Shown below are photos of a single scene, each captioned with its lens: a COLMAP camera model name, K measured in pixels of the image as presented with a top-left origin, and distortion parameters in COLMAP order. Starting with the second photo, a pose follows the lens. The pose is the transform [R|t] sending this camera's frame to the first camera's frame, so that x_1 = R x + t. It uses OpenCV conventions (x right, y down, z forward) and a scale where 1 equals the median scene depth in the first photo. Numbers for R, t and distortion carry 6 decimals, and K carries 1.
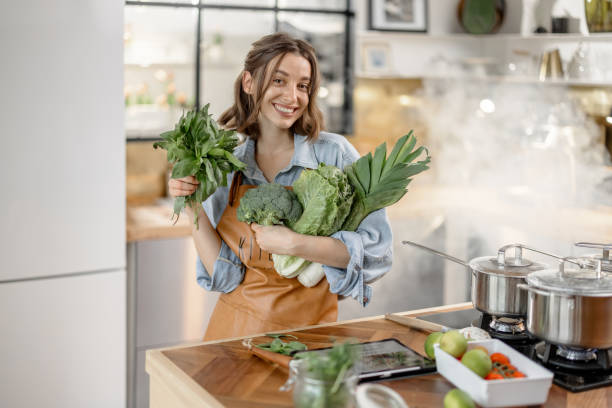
lens RADIAL K [[926.7, 0, 304.3], [0, 926.7, 127.7], [0, 0, 1]] dist [0.022427, -0.025944]
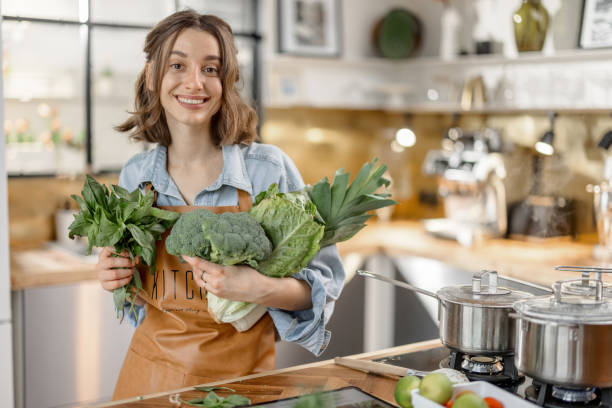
lens RADIAL K [[928.9, 0, 306.0], [0, 928.9, 204.0], [0, 0, 1]] dist [0.003463, -0.017242]
pose [[0.991963, -0.017610, 0.125298, -0.043890], [0.014894, 0.999634, 0.022577, 0.045116], [-0.125650, -0.020529, 0.991862, 0.185732]]
